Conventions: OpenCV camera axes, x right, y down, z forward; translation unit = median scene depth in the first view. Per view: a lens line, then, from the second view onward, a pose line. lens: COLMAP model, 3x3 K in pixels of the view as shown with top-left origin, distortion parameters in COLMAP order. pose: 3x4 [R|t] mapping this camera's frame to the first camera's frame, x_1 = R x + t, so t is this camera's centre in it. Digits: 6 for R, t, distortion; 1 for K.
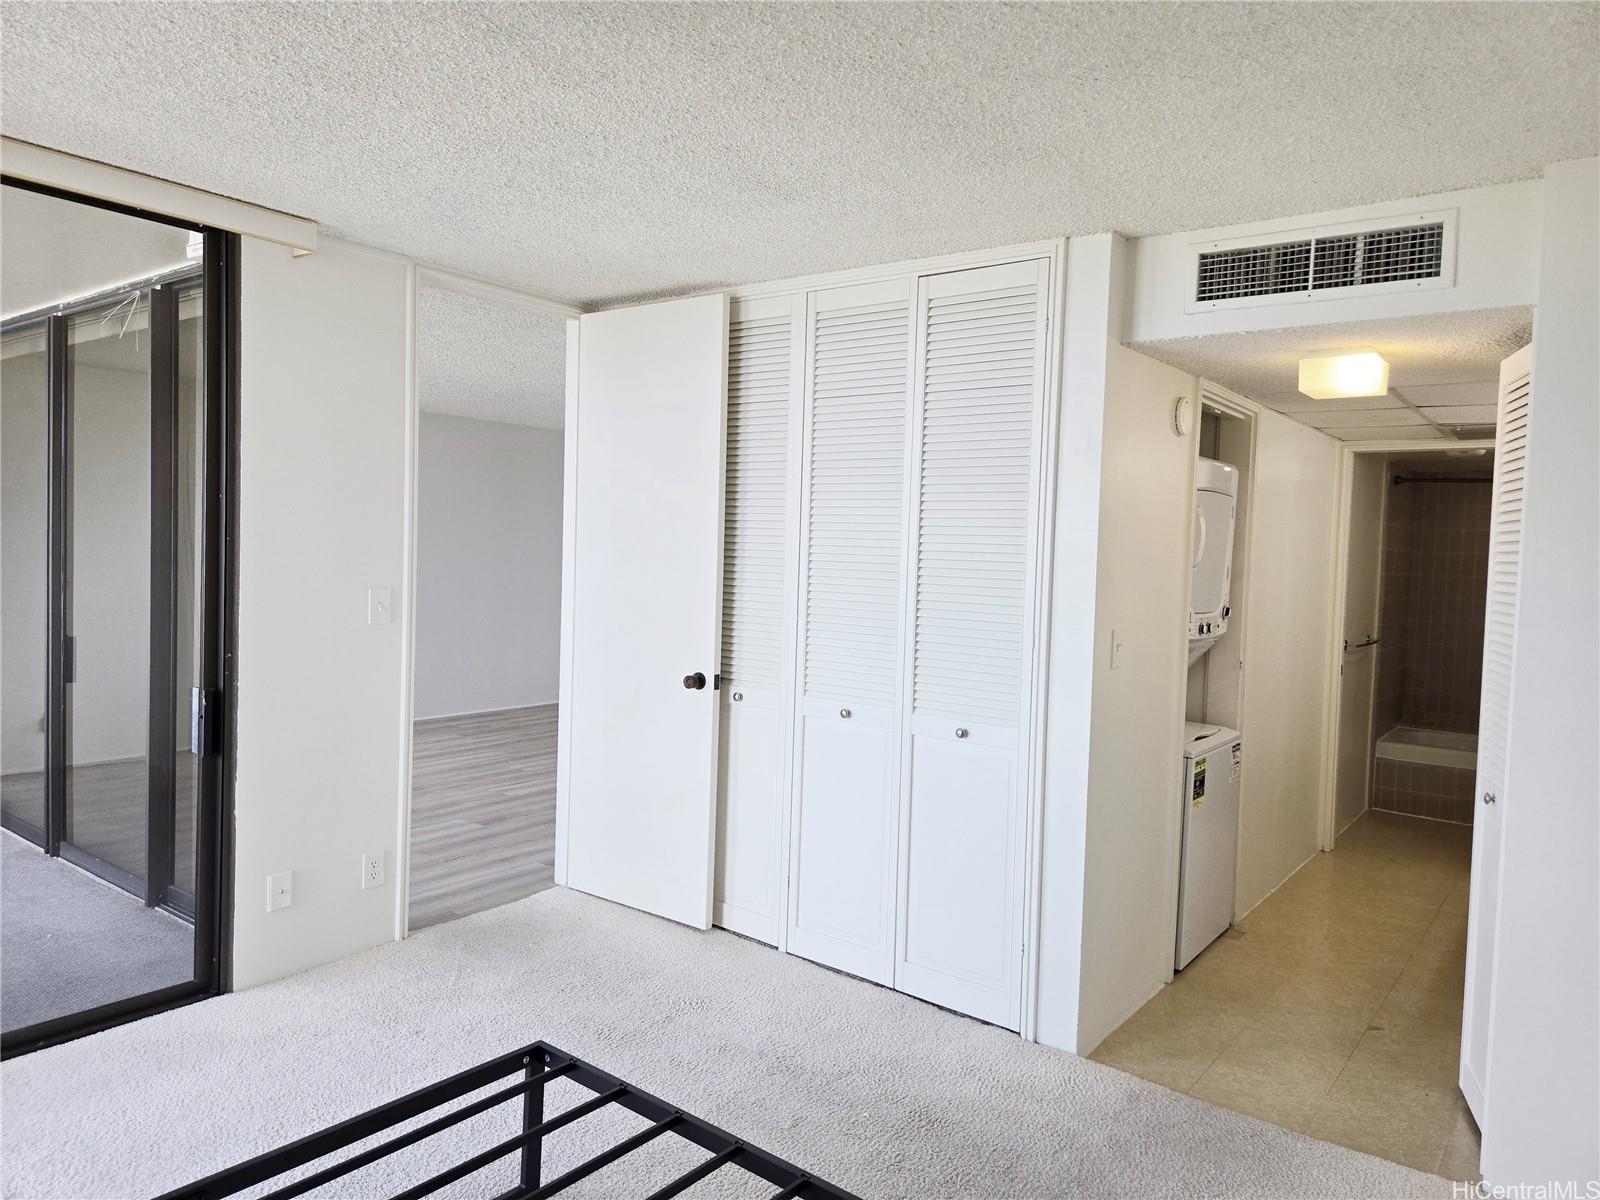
lens RADIAL K [[1075.2, 0, 808.5], [0, 1075.2, 591.5], [0, 0, 1]] dist [0.060219, -0.046455]
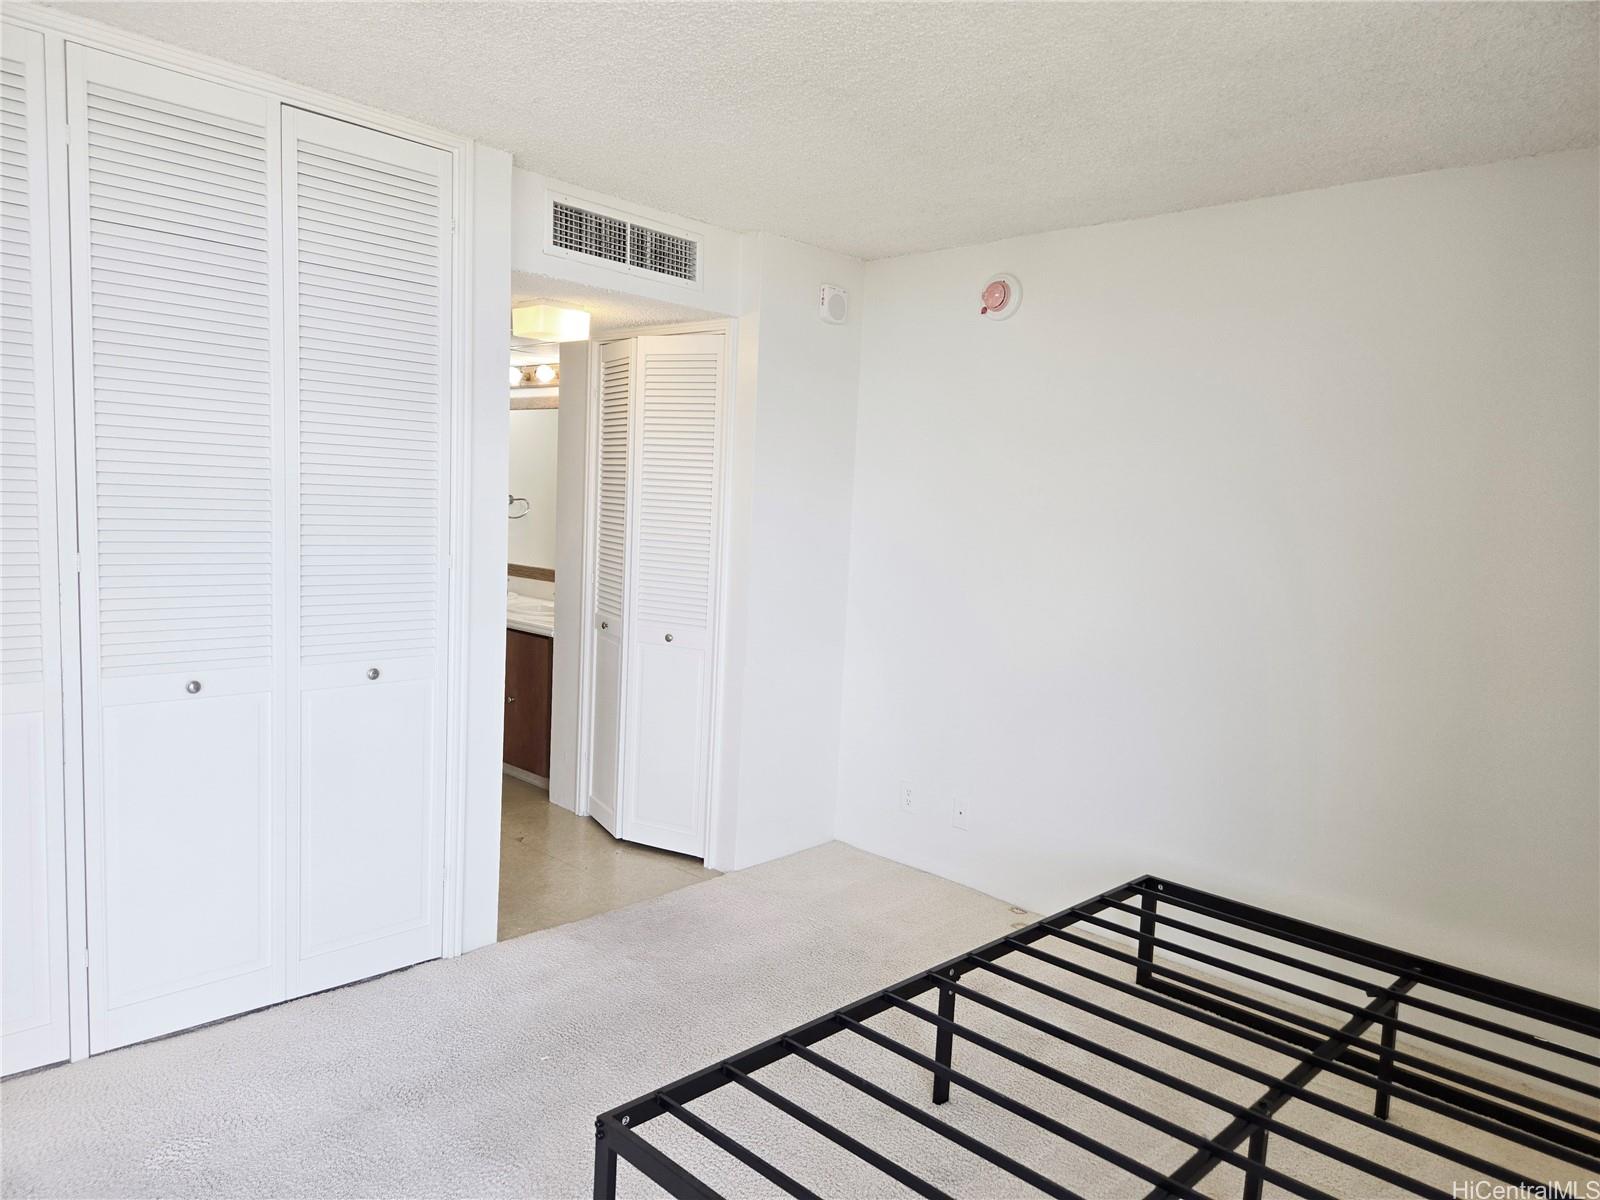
lens RADIAL K [[1075.2, 0, 807.9], [0, 1075.2, 608.7], [0, 0, 1]] dist [0.060219, -0.046455]
pose [[0.117458, -0.131483, 0.984335, -0.760995], [-0.005990, 0.991085, 0.133099, -0.046802], [-0.993060, -0.021530, 0.115623, 0.606577]]
